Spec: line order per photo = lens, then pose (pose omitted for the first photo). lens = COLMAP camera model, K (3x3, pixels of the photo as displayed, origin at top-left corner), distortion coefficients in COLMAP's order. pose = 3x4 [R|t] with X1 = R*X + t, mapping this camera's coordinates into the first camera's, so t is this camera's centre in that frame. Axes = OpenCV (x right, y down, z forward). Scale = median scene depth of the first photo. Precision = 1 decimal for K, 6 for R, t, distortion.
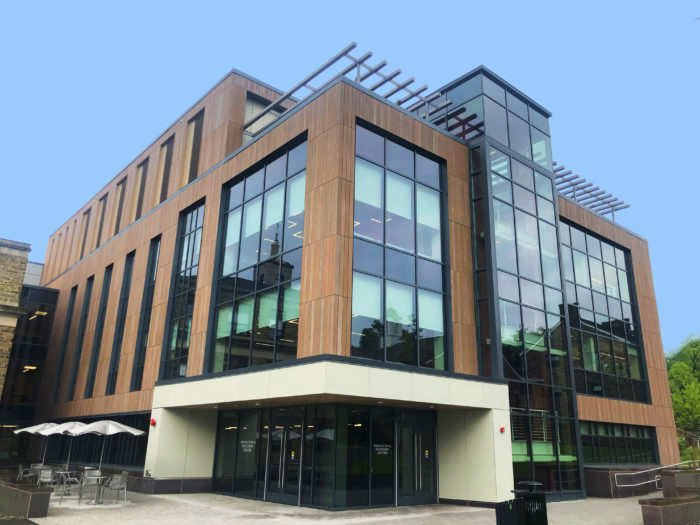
lens RADIAL K [[570.8, 0, 356.8], [0, 570.8, 257.5], [0, 0, 1]] dist [0.002927, 0.002817]
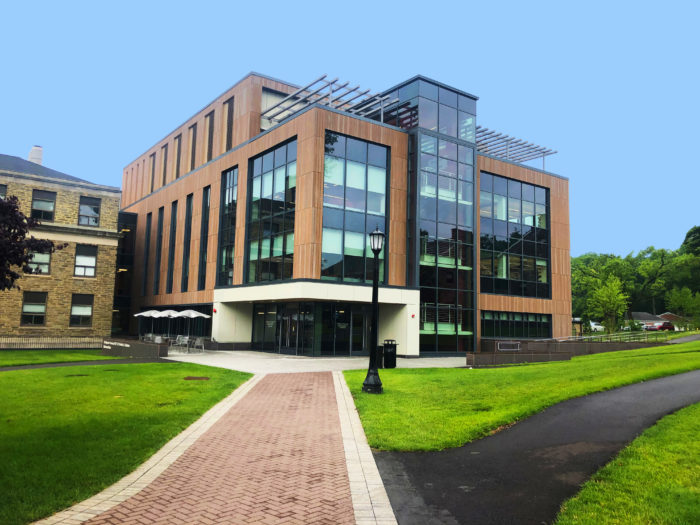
lens RADIAL K [[578.8, 0, 350.0], [0, 578.8, 262.5], [0, 0, 1]] dist [0.002493, -0.000077]
pose [[0.995997, -0.002545, -0.089349, 0.176686], [0.020682, 0.979031, 0.202661, -0.172217], [0.086960, -0.203698, 0.975164, -0.551077]]
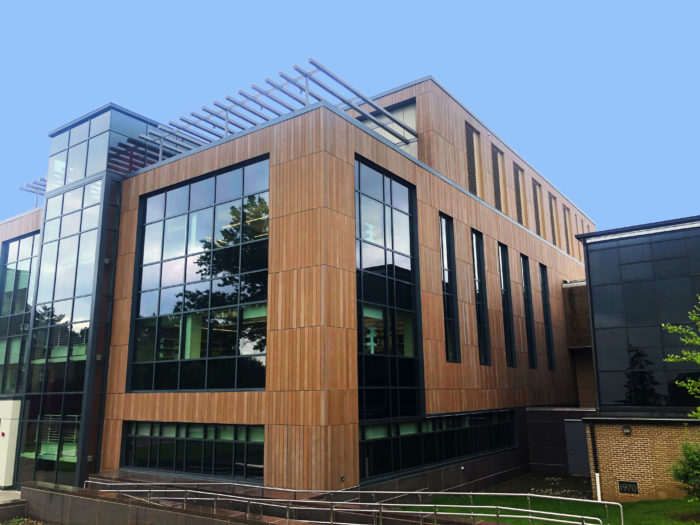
lens RADIAL K [[578.8, 0, 350.0], [0, 578.8, 262.5], [0, 0, 1]] dist [0.002493, -0.000077]
pose [[0.227616, -0.238424, -0.944111, 1.472609], [0.319172, 0.934265, -0.158989, 0.322078], [0.919957, -0.265145, 0.288752, 1.174543]]
